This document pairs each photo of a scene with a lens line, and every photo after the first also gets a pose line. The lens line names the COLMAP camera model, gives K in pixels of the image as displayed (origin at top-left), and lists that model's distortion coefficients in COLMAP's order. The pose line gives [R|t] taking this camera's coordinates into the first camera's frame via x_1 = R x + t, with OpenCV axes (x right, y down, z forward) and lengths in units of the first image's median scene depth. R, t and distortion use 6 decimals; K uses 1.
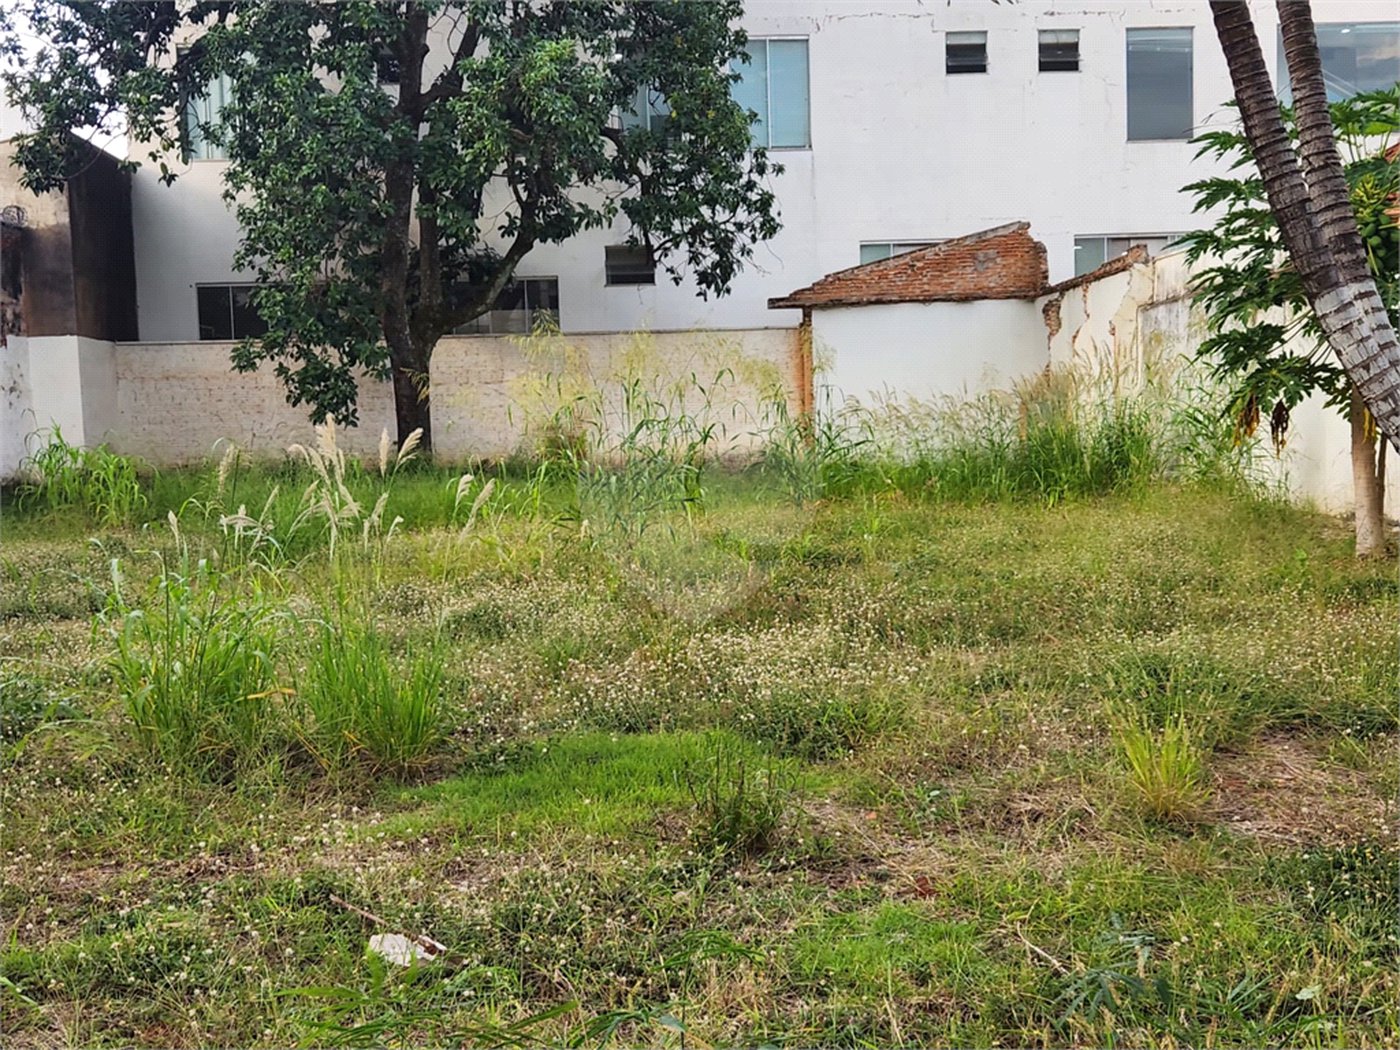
lens RADIAL K [[1803.4, 0, 673.2], [0, 1803.4, 539.0], [0, 0, 1]] dist [0.083523, -0.068998]
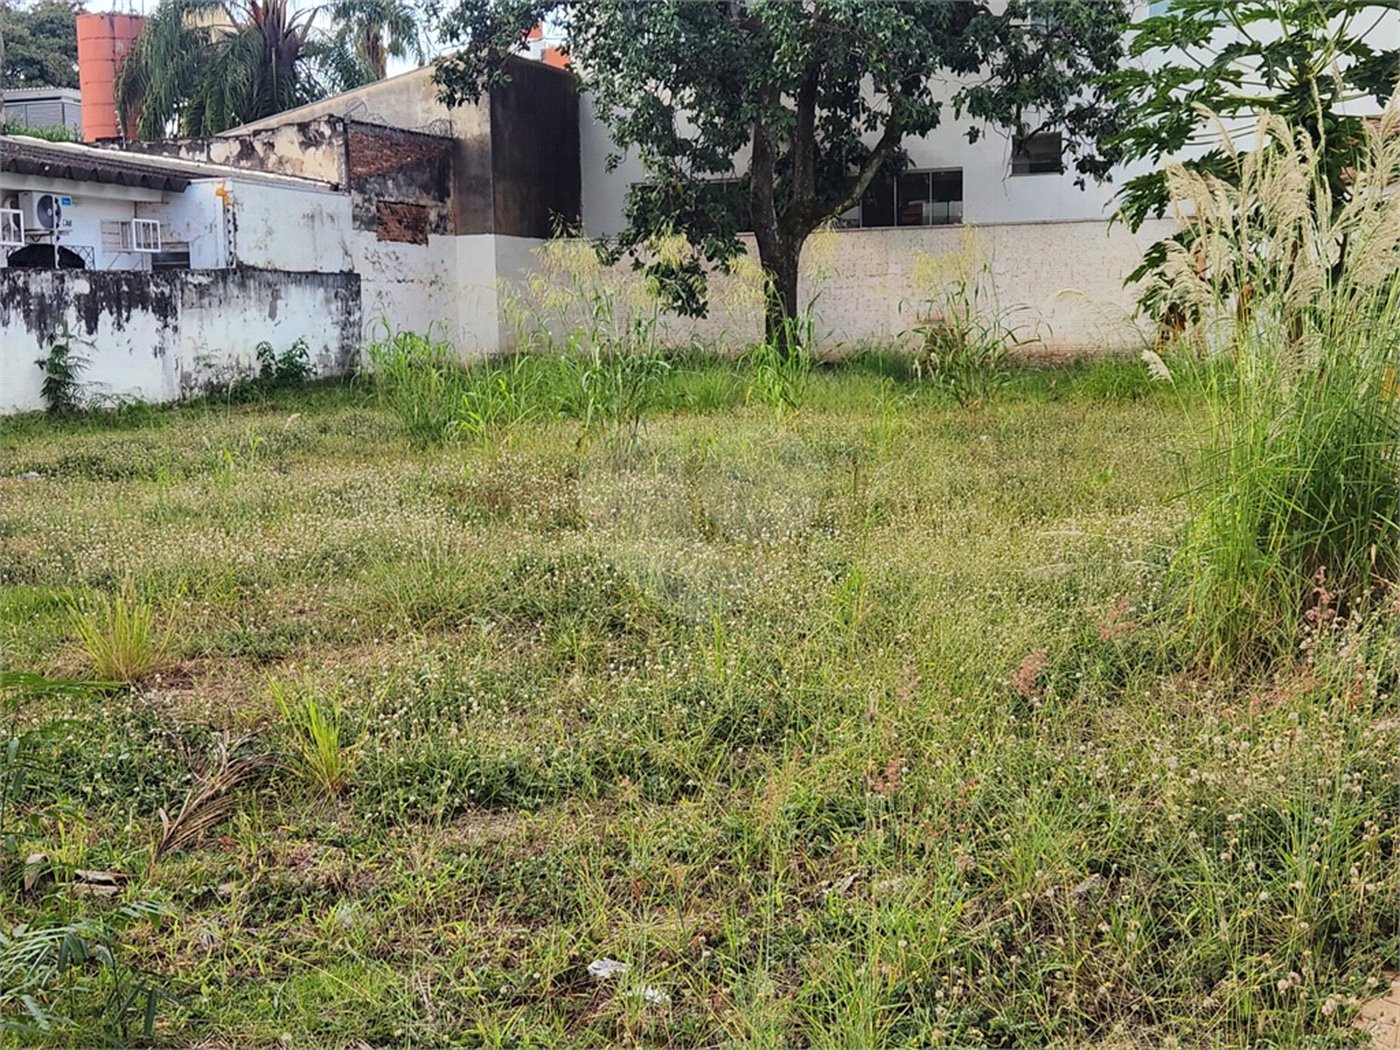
lens RADIAL K [[1790.4, 0, 697.6], [0, 1790.4, 530.1], [0, 0, 1]] dist [0.082083, -0.120480]
pose [[0.923020, 0.055137, -0.380782, 0.267870], [-0.032863, 0.997360, 0.064756, -0.006802], [0.383347, -0.047257, 0.922395, 0.021717]]
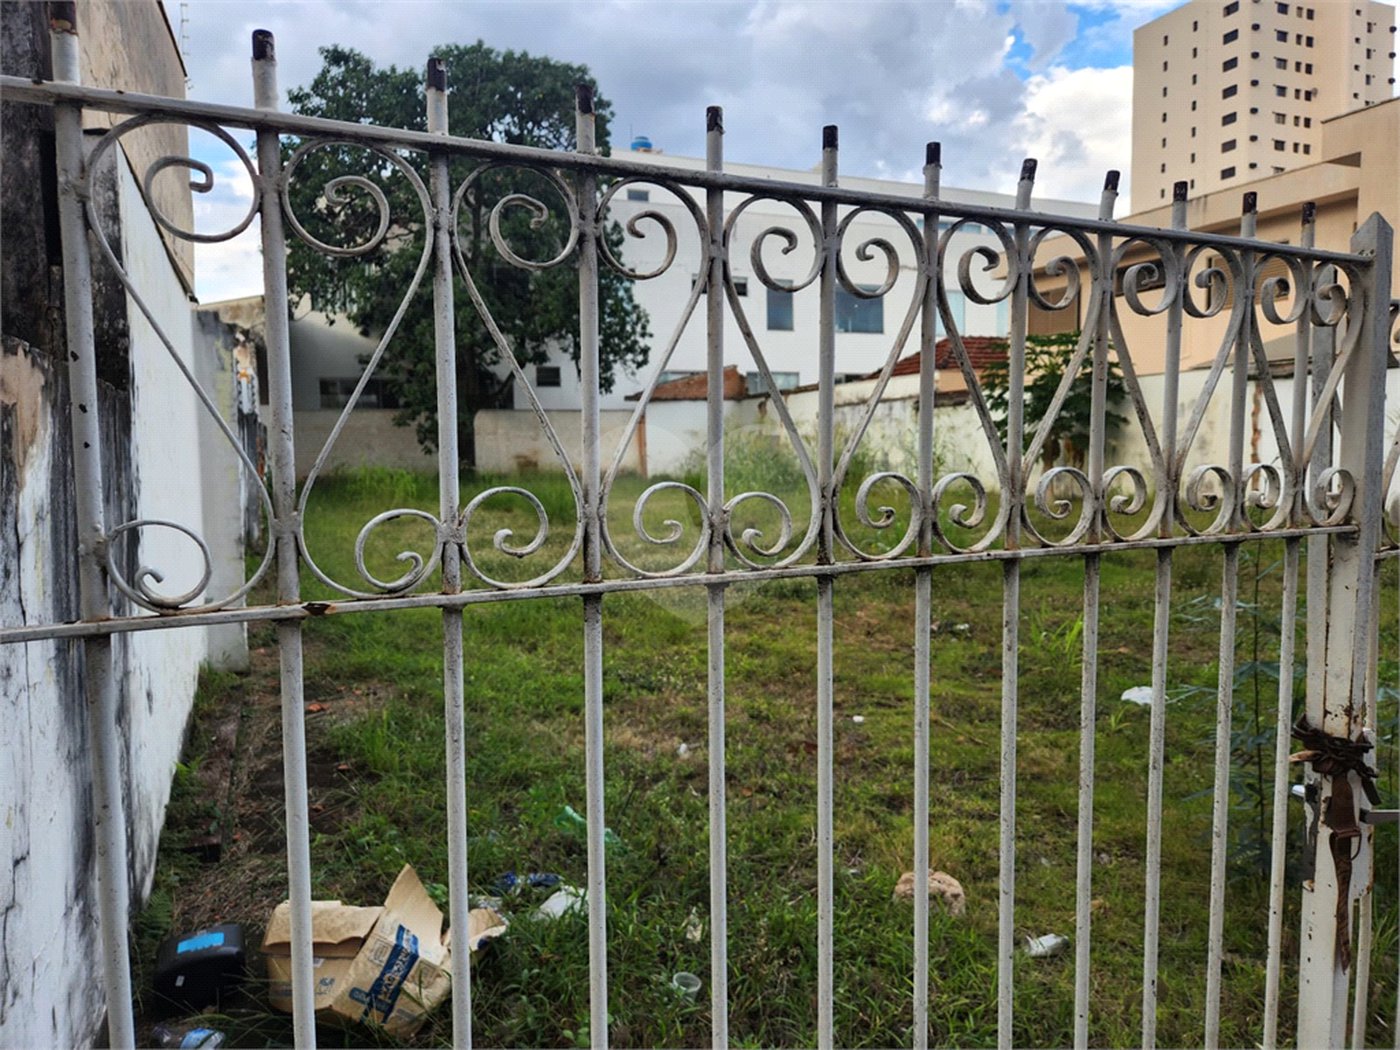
lens RADIAL K [[944.6, 0, 693.6], [0, 944.6, 513.6], [0, 0, 1]] dist [0.053102, -0.005536]
pose [[0.935425, -0.014240, 0.353238, -0.347656], [0.015730, 0.999875, -0.001348, 0.007477], [-0.353175, 0.006817, 0.935532, -0.062926]]
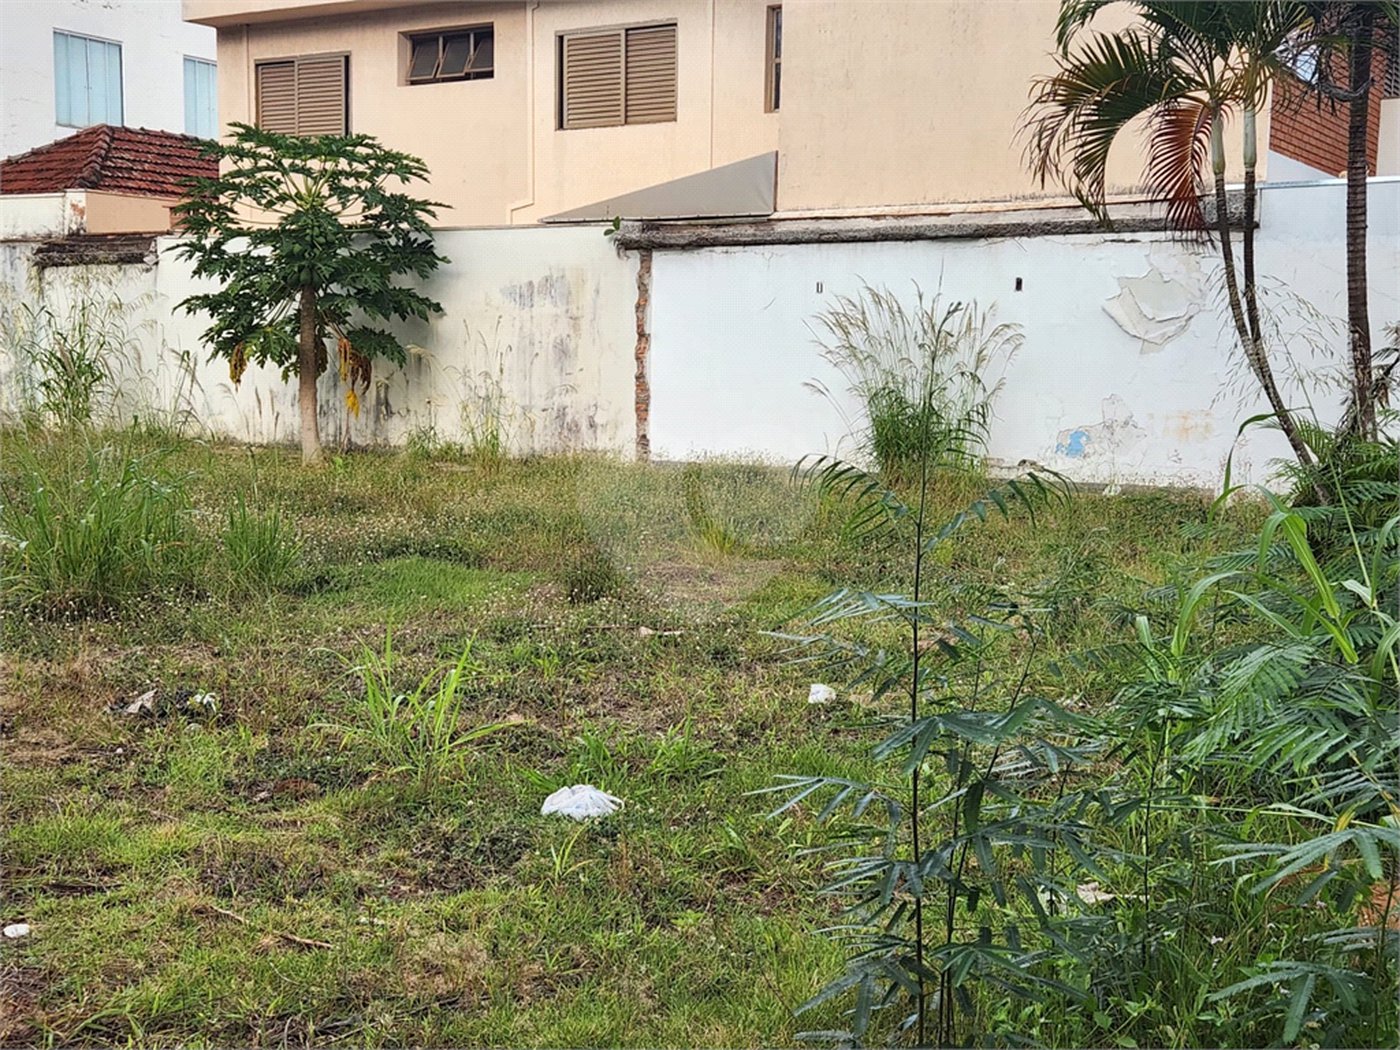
lens RADIAL K [[1793.1, 0, 672.0], [0, 1793.1, 542.4], [0, 0, 1]] dist [0.089855, -0.062351]
pose [[0.590427, -0.042365, 0.805978, -0.338596], [0.018191, 0.999066, 0.039188, 0.011800], [-0.806886, -0.008476, 0.590647, -0.024276]]
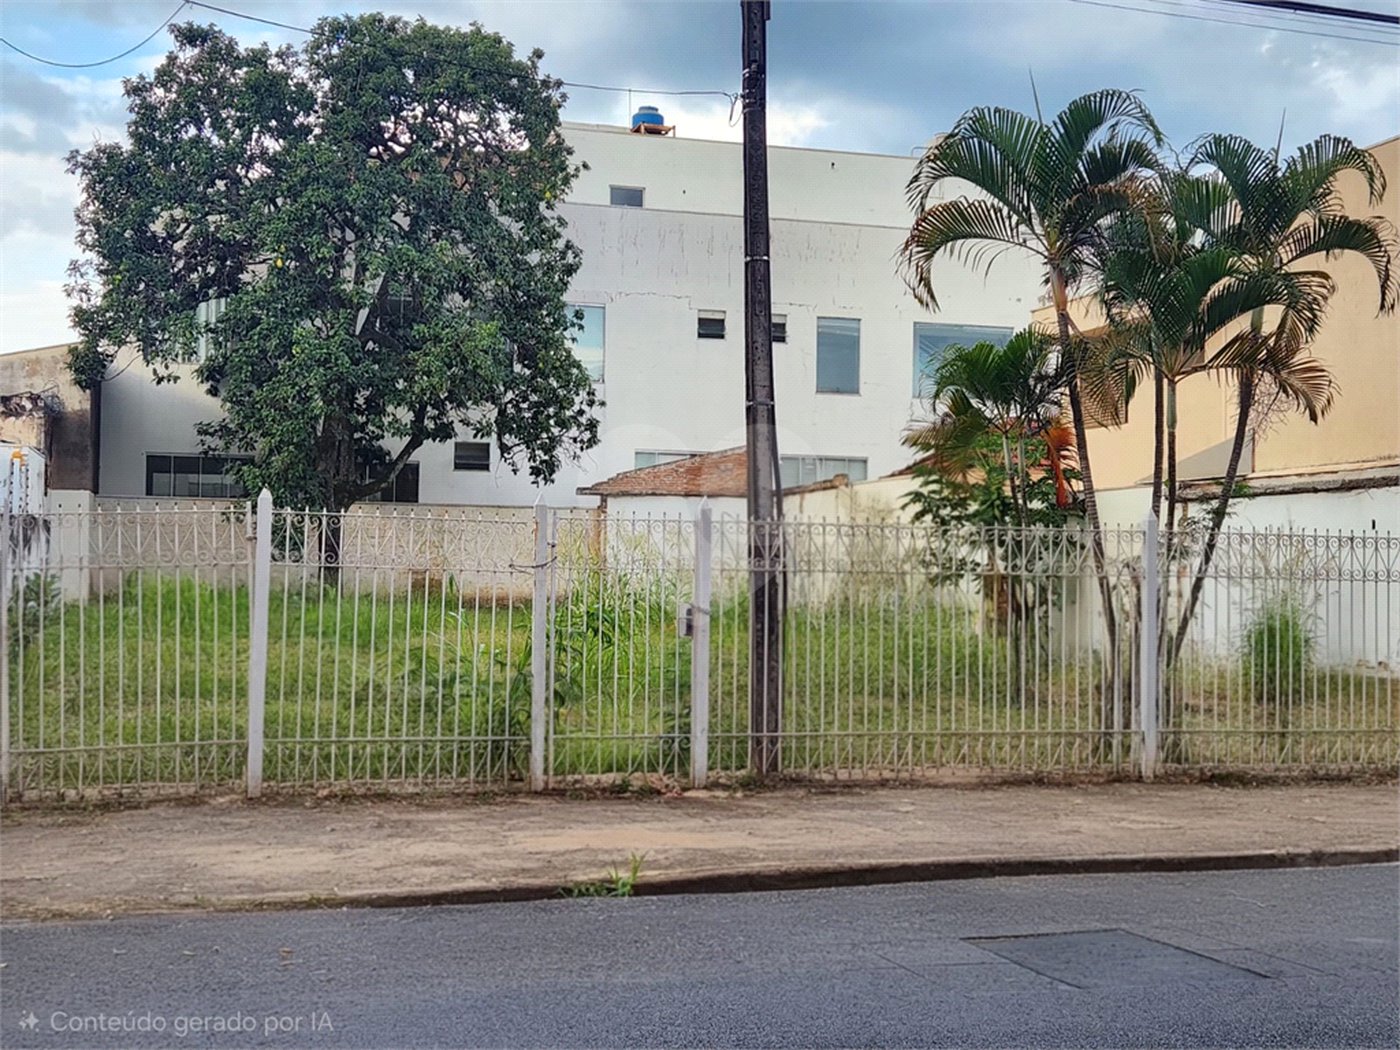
lens RADIAL K [[1792.1, 0, 686.8], [0, 1792.1, 517.7], [0, 0, 1]] dist [0.090242, -0.086470]
pose [[0.973812, 0.051179, 0.221518, -0.232196], [-0.029403, 0.994502, -0.100510, 0.038899], [-0.225444, 0.091364, 0.969963, -0.507214]]
